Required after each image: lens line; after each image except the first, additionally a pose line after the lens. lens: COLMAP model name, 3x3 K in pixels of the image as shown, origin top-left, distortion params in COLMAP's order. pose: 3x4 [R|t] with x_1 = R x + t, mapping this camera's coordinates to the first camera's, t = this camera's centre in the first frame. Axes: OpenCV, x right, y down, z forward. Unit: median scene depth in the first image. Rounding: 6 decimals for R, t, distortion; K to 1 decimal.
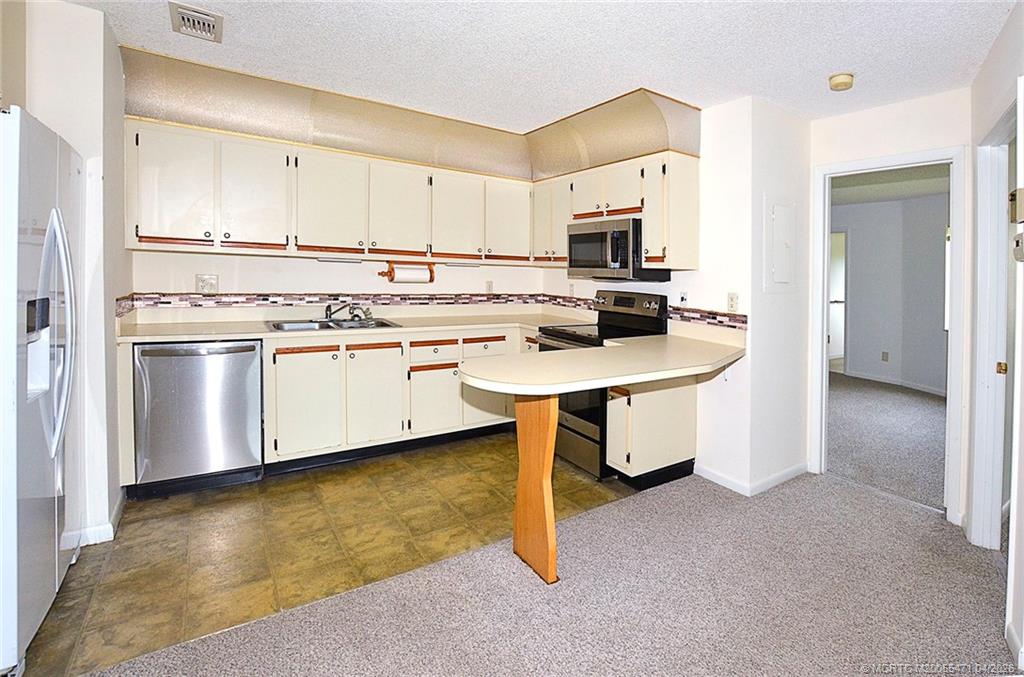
lens RADIAL K [[468.7, 0, 602.4], [0, 468.7, 295.1], [0, 0, 1]] dist [-0.031861, 0.005164]
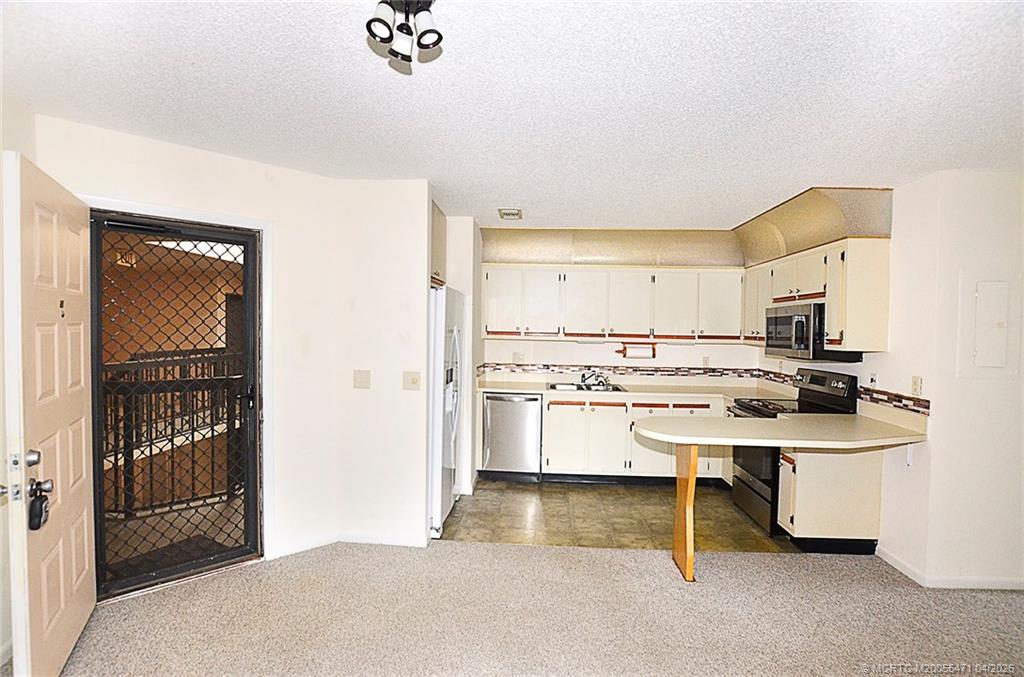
lens RADIAL K [[468.7, 0, 536.6], [0, 468.7, 365.9], [0, 0, 1]] dist [-0.031861, 0.005164]
pose [[0.760960, 0.024626, -0.648332, 0.275691], [-0.019595, 0.999696, 0.014973, -0.024076], [0.648503, 0.001310, 0.761211, -0.229714]]
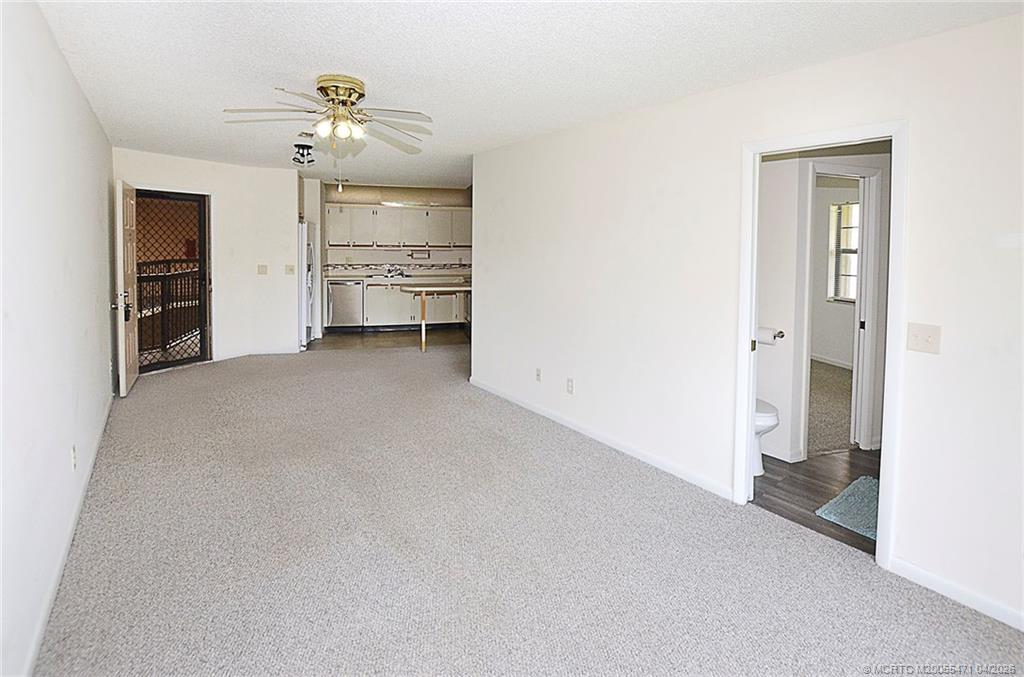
lens RADIAL K [[468.7, 0, 493.5], [0, 468.7, 259.5], [0, 0, 1]] dist [-0.031861, 0.005164]
pose [[0.890119, -0.016157, -0.455441, 1.170603], [0.004724, 0.999645, -0.026231, 0.046458], [0.455703, 0.021198, 0.889880, -1.080987]]
